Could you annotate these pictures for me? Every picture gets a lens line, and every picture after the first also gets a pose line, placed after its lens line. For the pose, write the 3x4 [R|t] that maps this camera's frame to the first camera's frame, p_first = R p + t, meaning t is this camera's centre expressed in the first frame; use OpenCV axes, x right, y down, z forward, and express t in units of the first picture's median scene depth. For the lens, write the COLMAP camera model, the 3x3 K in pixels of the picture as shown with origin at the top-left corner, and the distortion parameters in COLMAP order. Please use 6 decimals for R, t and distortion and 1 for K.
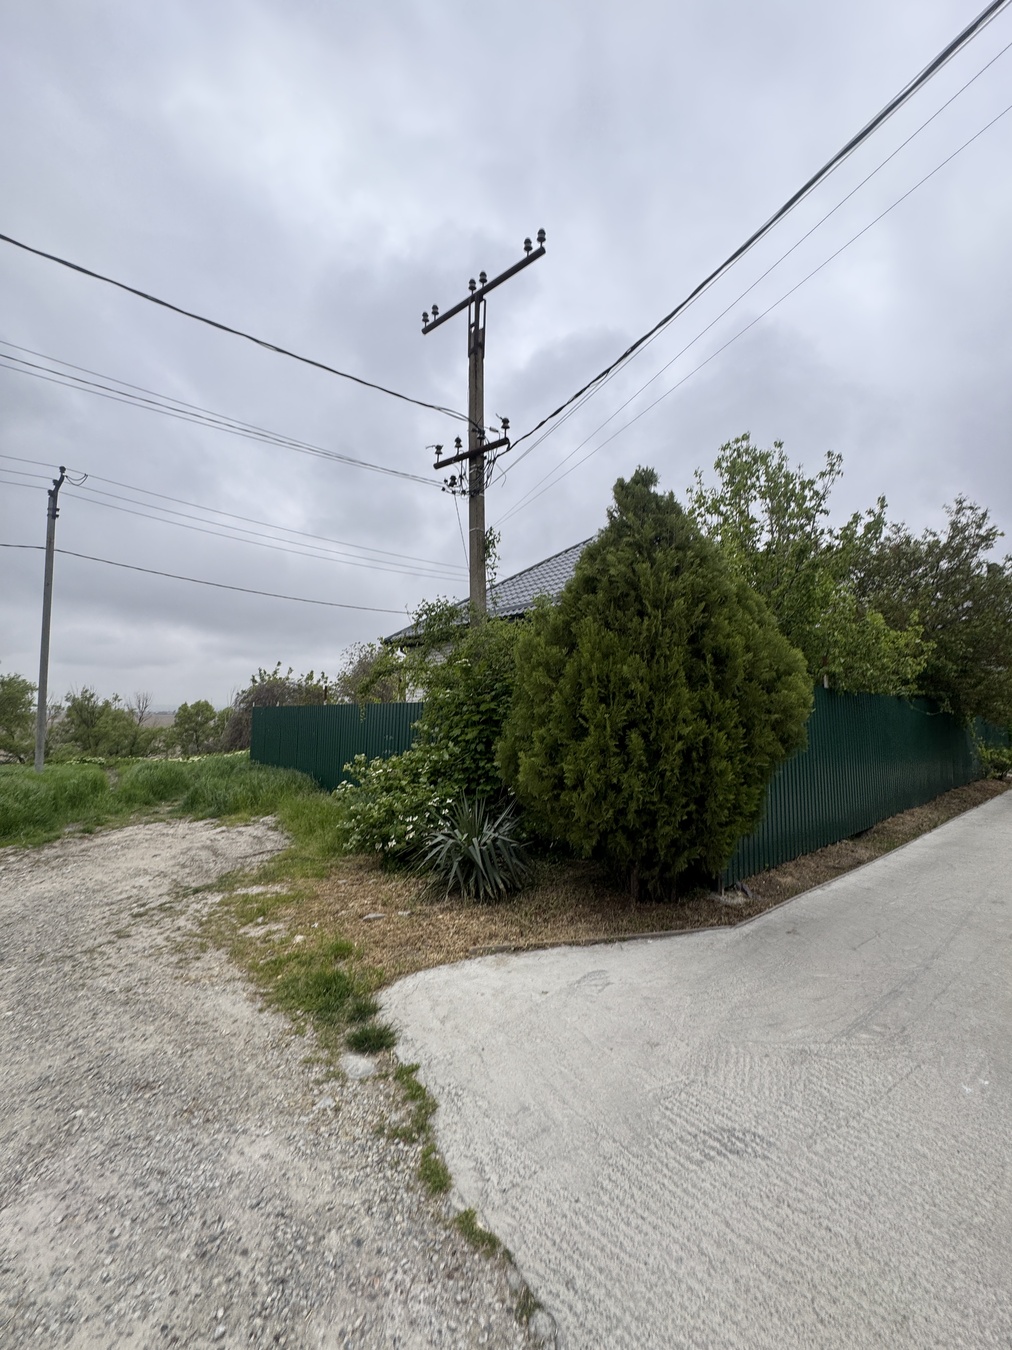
lens RADIAL K [[537.5, 0, 509.0], [0, 537.5, 671.0], [0, 0, 1]] dist [-0.005835, 0.001369]
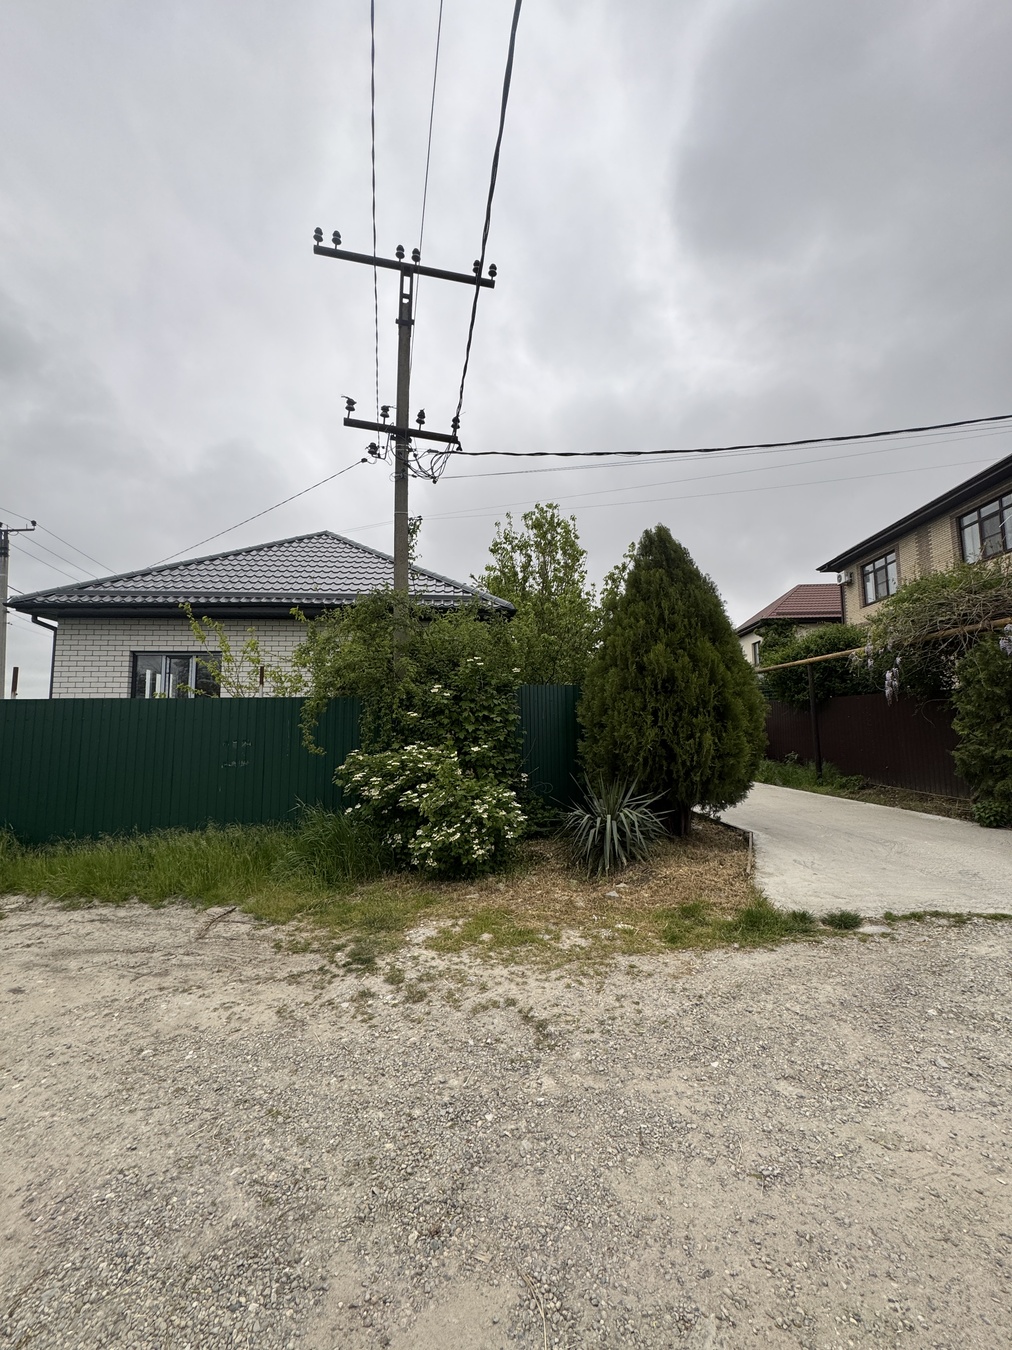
lens RADIAL K [[537.5, 0, 507.7], [0, 537.5, 675.9], [0, 0, 1]] dist [-0.005835, 0.001369]
pose [[0.587635, 0.073662, 0.805766, -0.678294], [-0.049875, 0.997251, -0.054794, 0.057006], [-0.807588, -0.007988, 0.589693, 0.306479]]
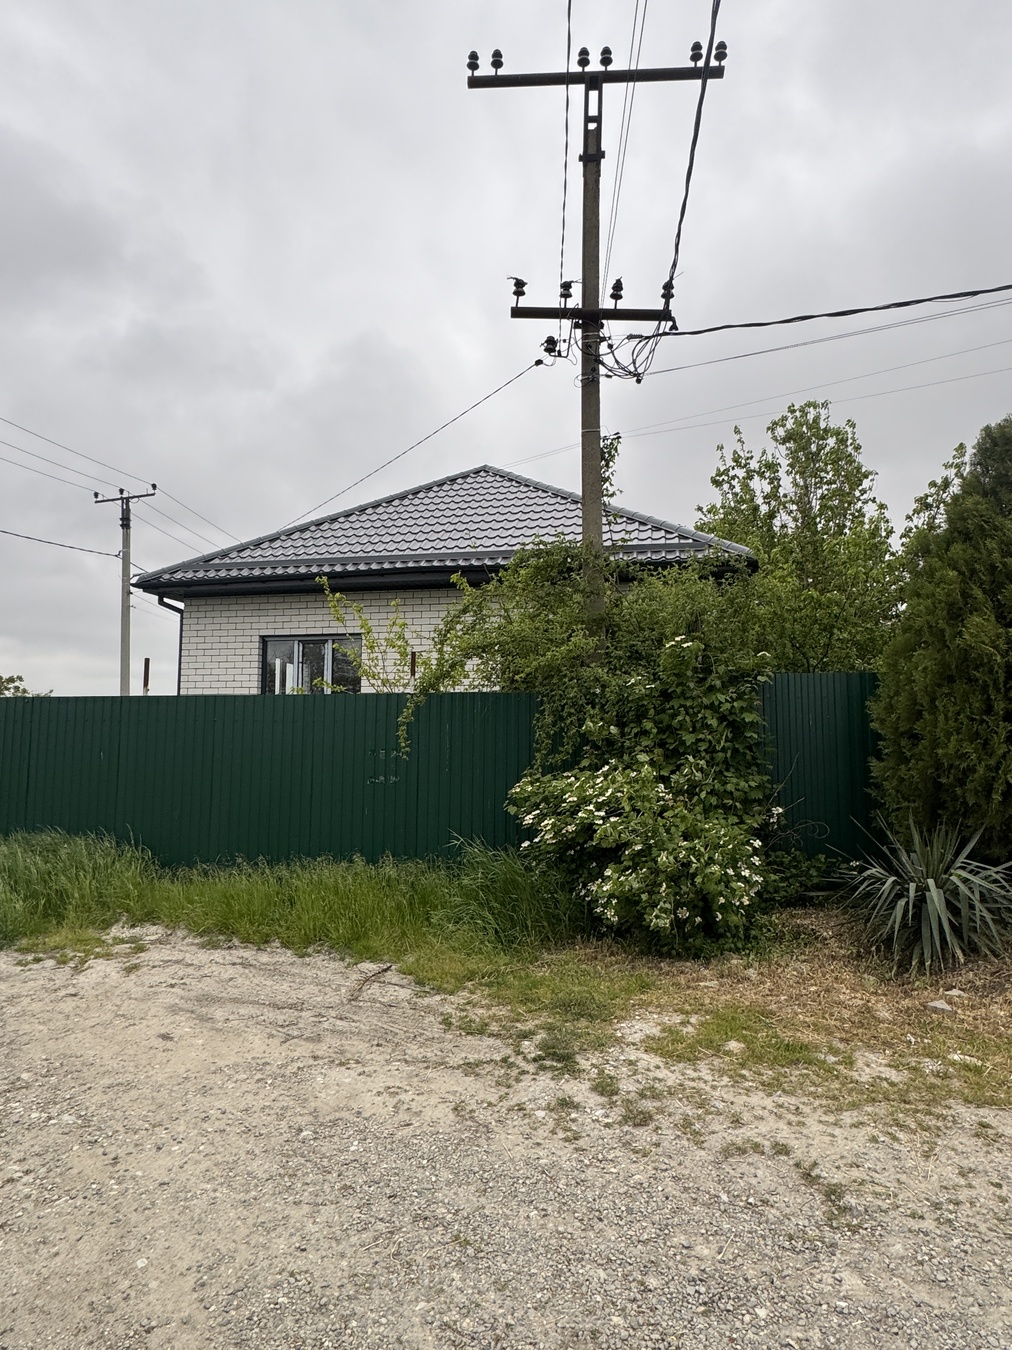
lens RADIAL K [[771.3, 0, 501.9], [0, 771.3, 669.9], [0, 0, 1]] dist [-0.003885, 0.001153]
pose [[0.799868, 0.056897, 0.597473, -0.690143], [-0.049987, 0.998353, -0.028153, 0.056859], [-0.598091, -0.007347, 0.801394, 0.314965]]
